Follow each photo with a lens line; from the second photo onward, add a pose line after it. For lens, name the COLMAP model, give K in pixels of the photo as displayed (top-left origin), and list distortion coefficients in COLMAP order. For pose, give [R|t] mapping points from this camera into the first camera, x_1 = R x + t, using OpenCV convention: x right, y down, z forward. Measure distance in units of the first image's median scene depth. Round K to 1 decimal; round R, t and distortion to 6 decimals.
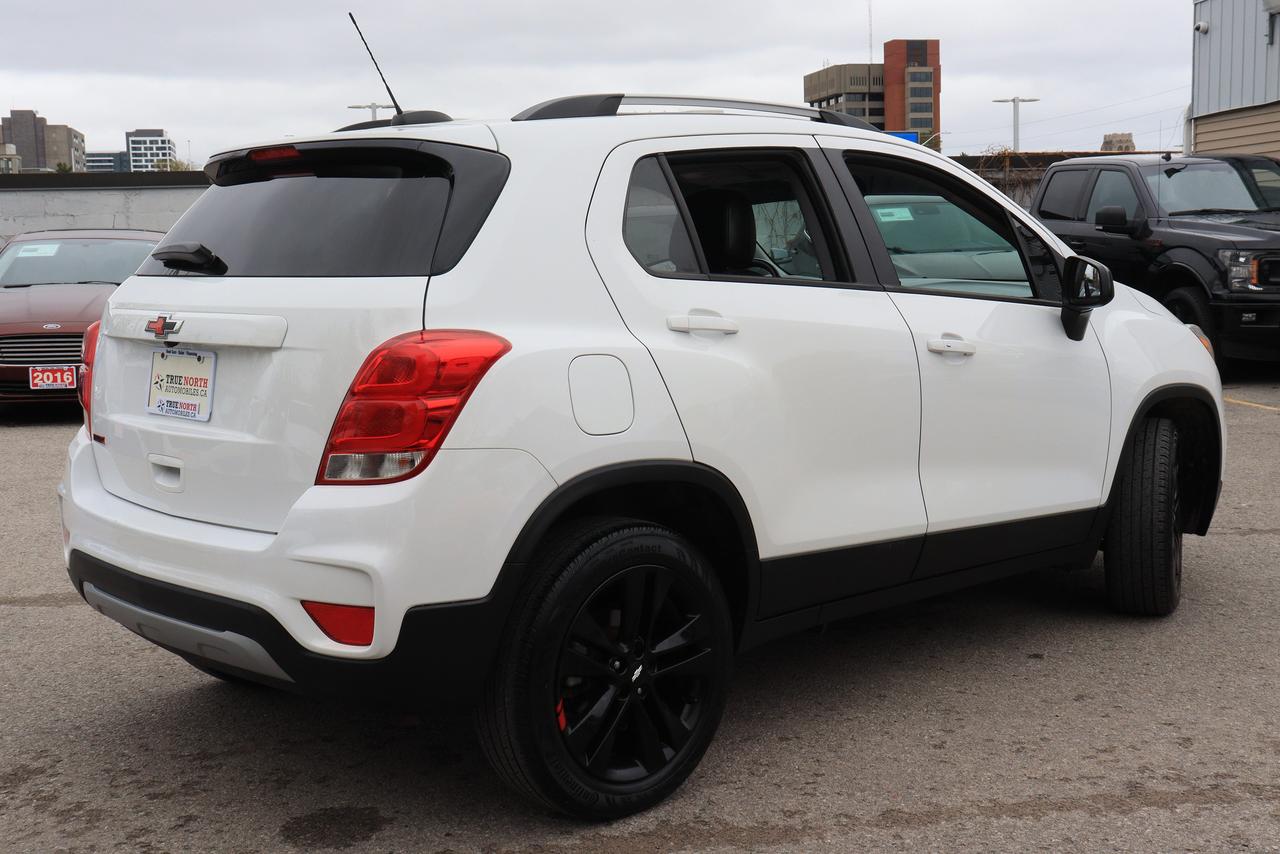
lens RADIAL K [[1516.8, 0, 634.3], [0, 1516.8, 431.7], [0, 0, 1]] dist [0.024569, 0.000000]
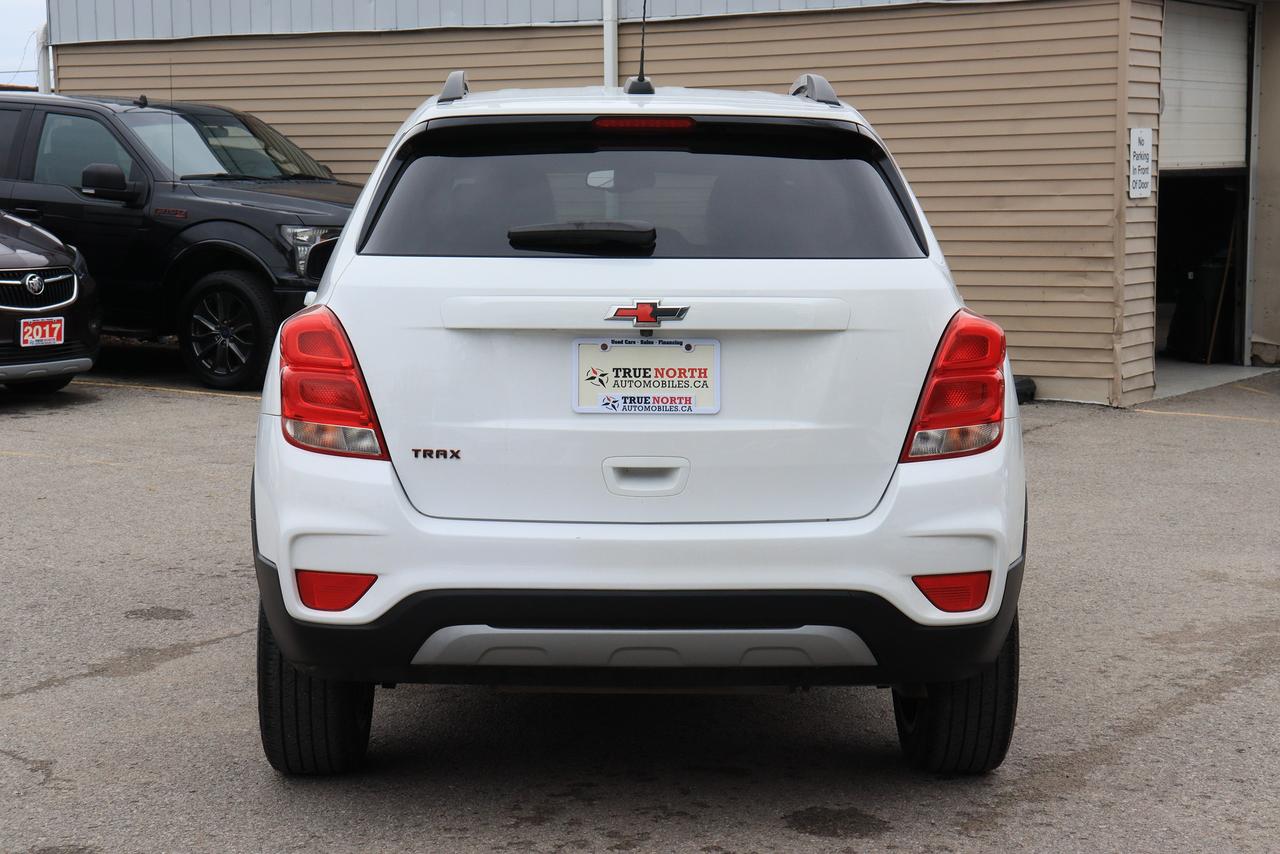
lens RADIAL K [[2282.9, 0, 644.1], [0, 2282.9, 424.4], [0, 0, 1]] dist [0.174788, 0.000000]
pose [[0.689838, -0.052306, 0.722072, -1.291665], [0.073162, 0.997317, 0.002348, -0.006377], [-0.720257, 0.051209, 0.691814, 0.057829]]
